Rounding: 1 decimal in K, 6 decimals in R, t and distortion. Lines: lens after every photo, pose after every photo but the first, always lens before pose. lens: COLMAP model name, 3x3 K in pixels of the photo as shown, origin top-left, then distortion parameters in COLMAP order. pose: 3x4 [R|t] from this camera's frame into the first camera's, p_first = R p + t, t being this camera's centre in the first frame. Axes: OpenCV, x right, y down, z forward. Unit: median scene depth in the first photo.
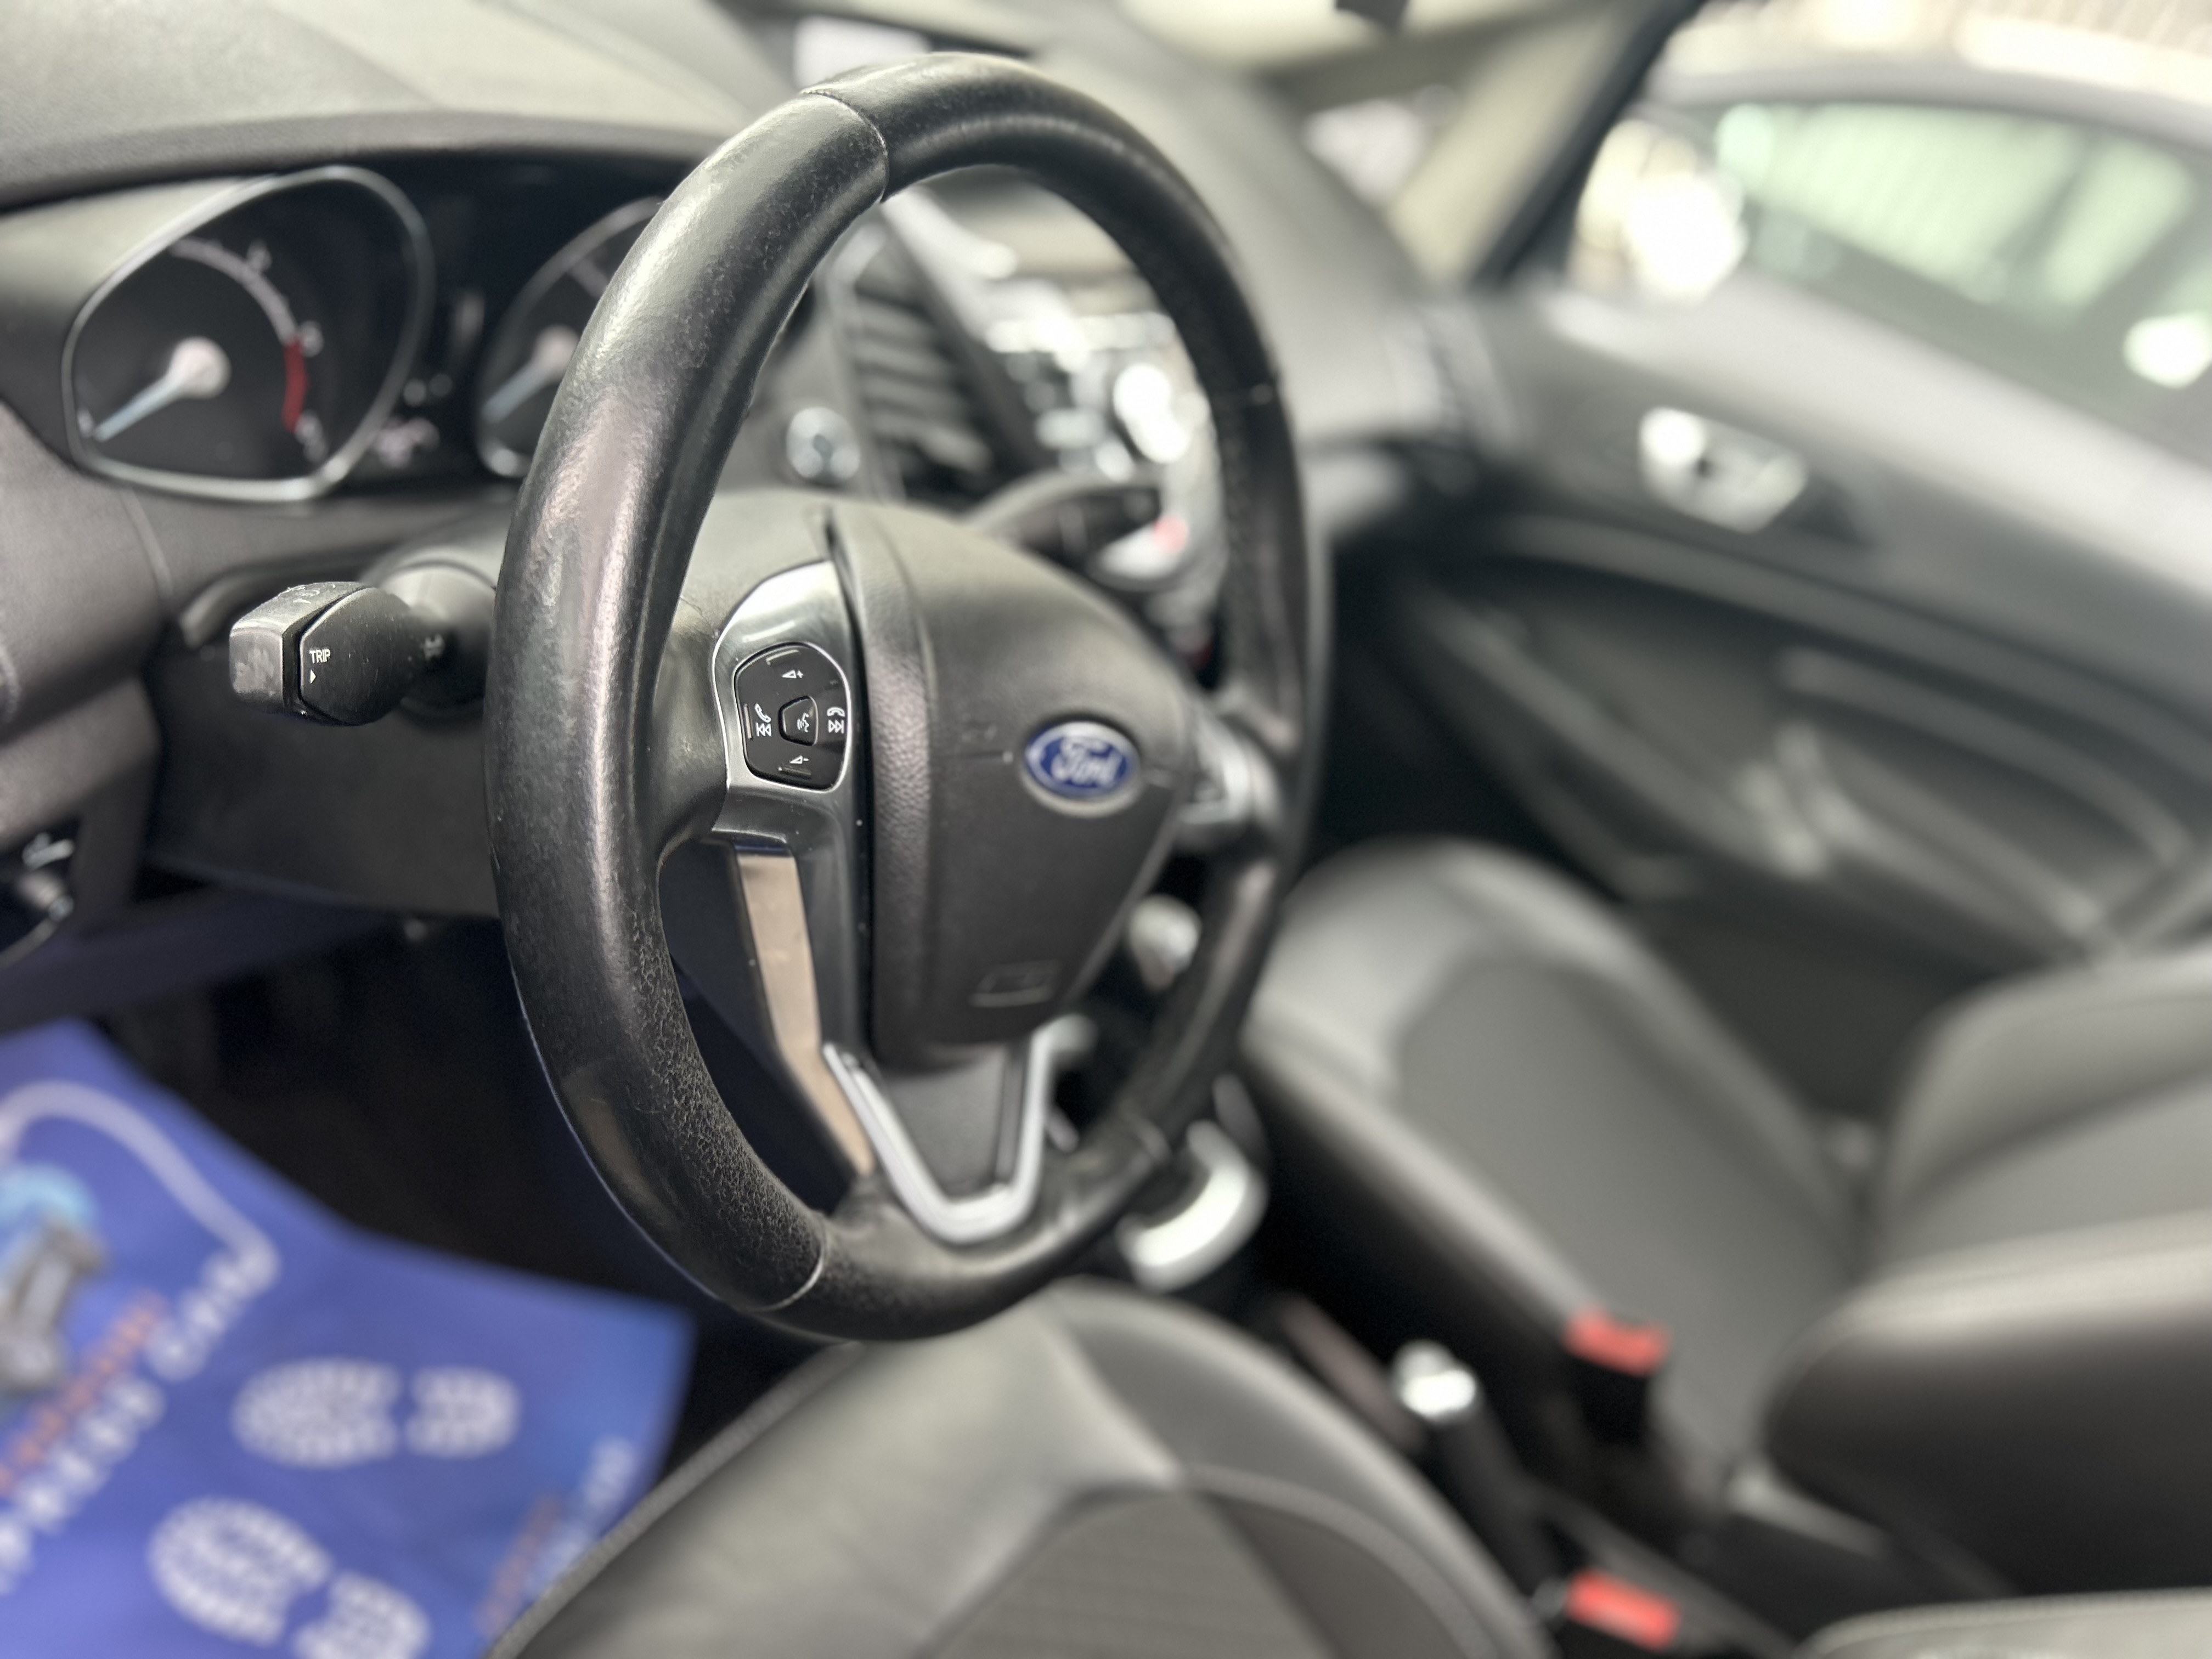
lens RADIAL K [[1681.5, 0, 1106.0], [0, 1681.5, 829.5], [0, 0, 1]] dist [0.036803, -0.000977]
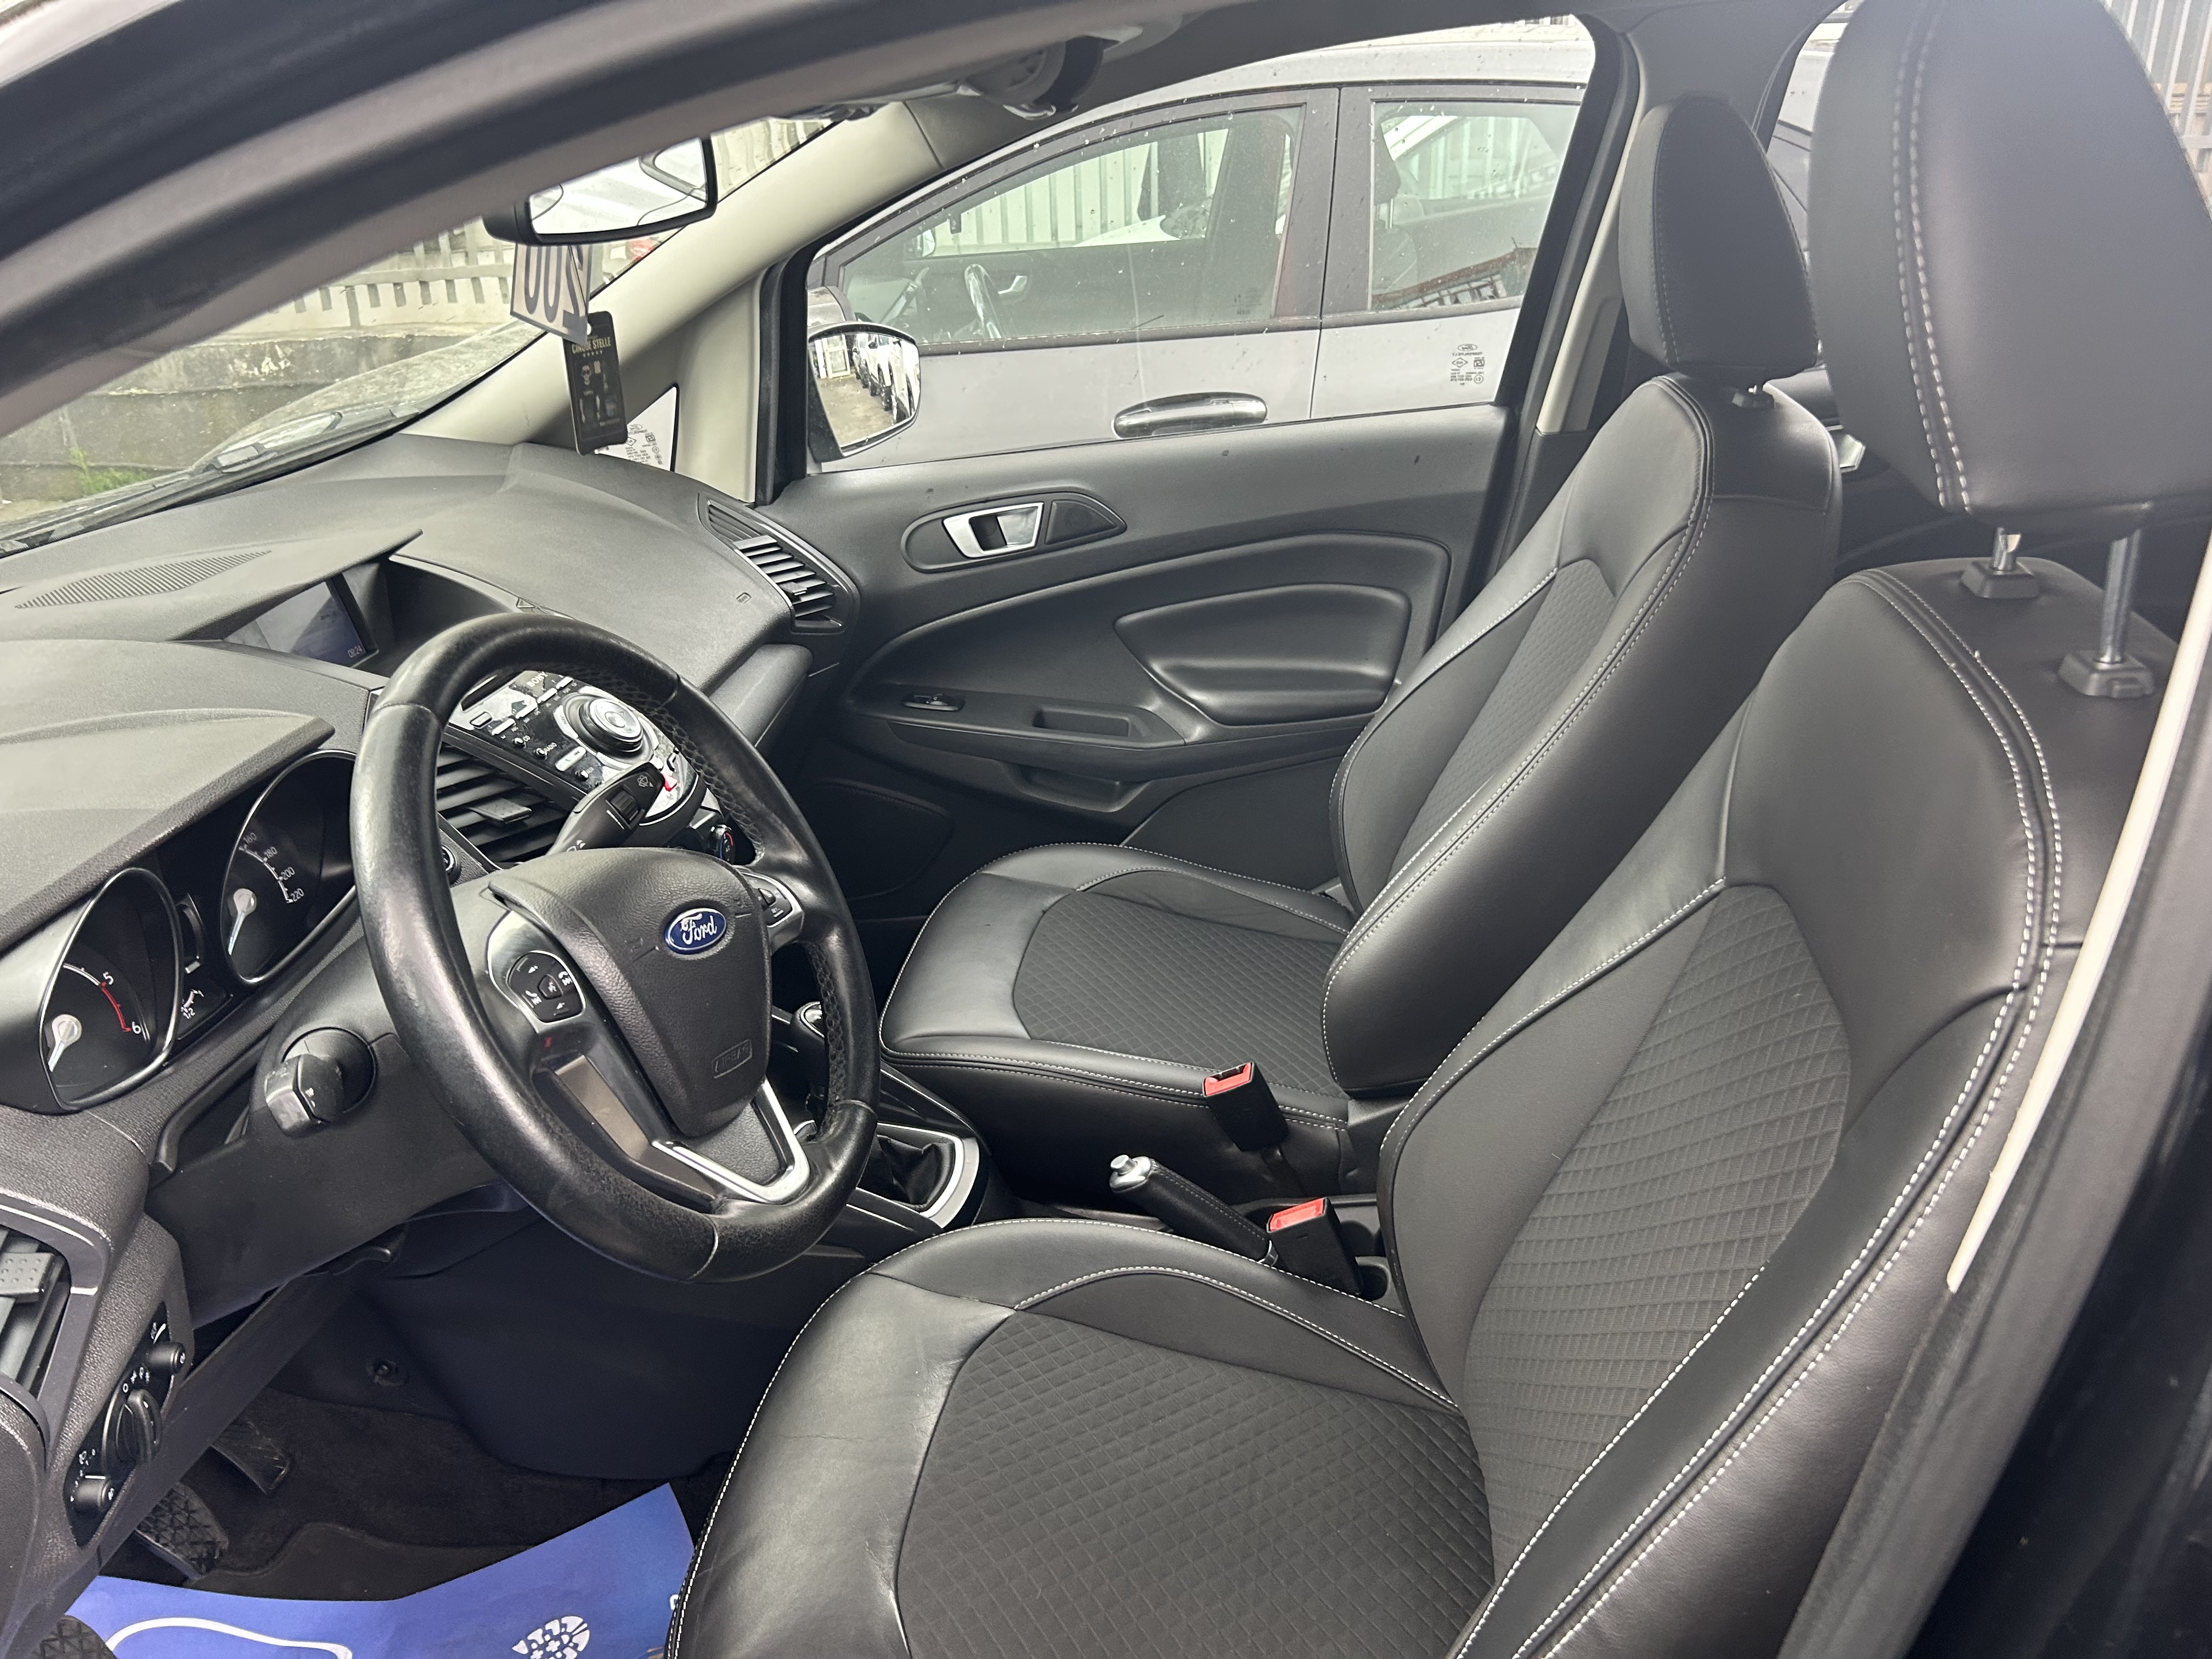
lens RADIAL K [[1680.0, 0, 1106.0], [0, 1680.0, 829.5], [0, 0, 1]] dist [-0.004615, -0.003193]
pose [[0.818663, -0.528214, 0.225347, -0.002349], [0.541658, 0.840595, 0.002569, 0.078801], [-0.190782, 0.119958, 0.974275, -0.639380]]
